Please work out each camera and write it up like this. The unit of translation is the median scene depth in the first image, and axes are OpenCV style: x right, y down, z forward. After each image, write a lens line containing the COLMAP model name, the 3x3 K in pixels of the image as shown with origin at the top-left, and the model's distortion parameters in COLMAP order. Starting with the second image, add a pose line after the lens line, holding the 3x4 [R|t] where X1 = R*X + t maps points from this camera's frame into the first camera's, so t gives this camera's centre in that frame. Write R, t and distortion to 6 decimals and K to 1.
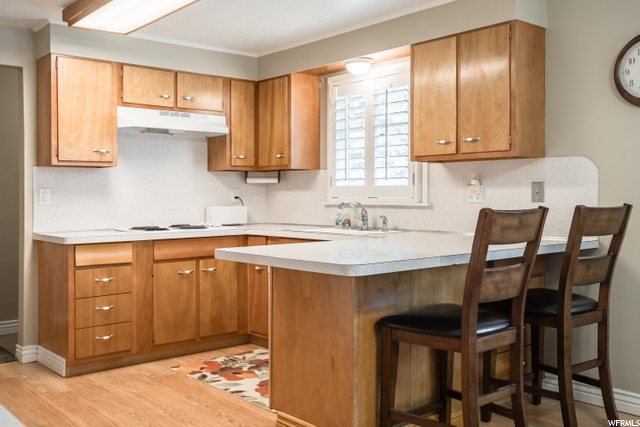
lens RADIAL K [[637.6, 0, 324.2], [0, 637.6, 195.2], [0, 0, 1]] dist [0.007734, 0.000000]
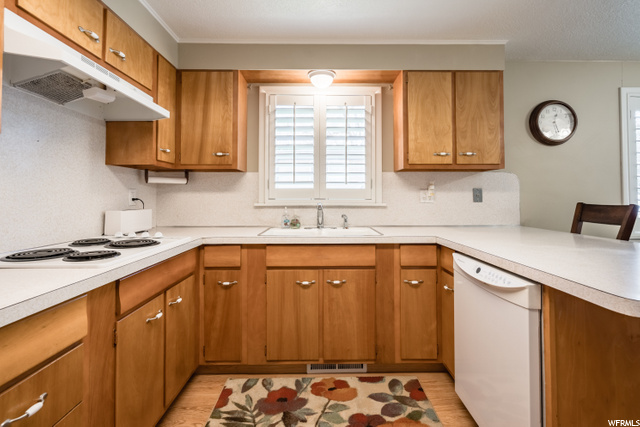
lens RADIAL K [[300.2, 0, 320.3], [0, 300.2, 187.5], [0, 0, 1]] dist [-0.004628, 0.000505]
pose [[0.647917, 0.027679, 0.761208, -0.323048], [-0.002472, 0.999411, -0.034237, 0.001388], [-0.761707, 0.020301, 0.647603, 0.640493]]
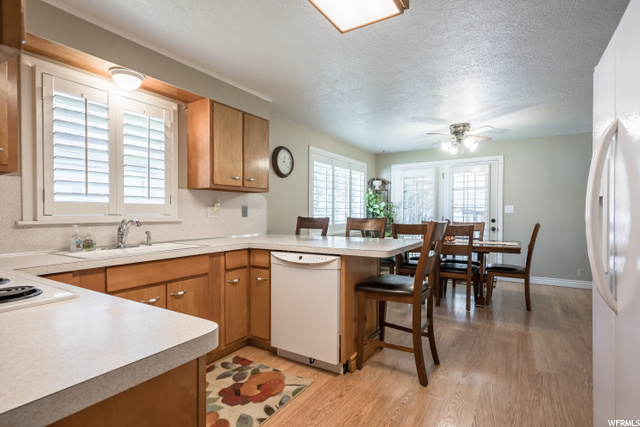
lens RADIAL K [[329.3, 0, 323.2], [0, 329.3, 217.4], [0, 0, 1]] dist [0.001711, -0.001173]
pose [[-0.311028, -0.010433, 0.950343, -0.498847], [-0.001051, 0.999943, 0.010633, 0.001663], [-0.950400, 0.002308, -0.311022, 0.833677]]
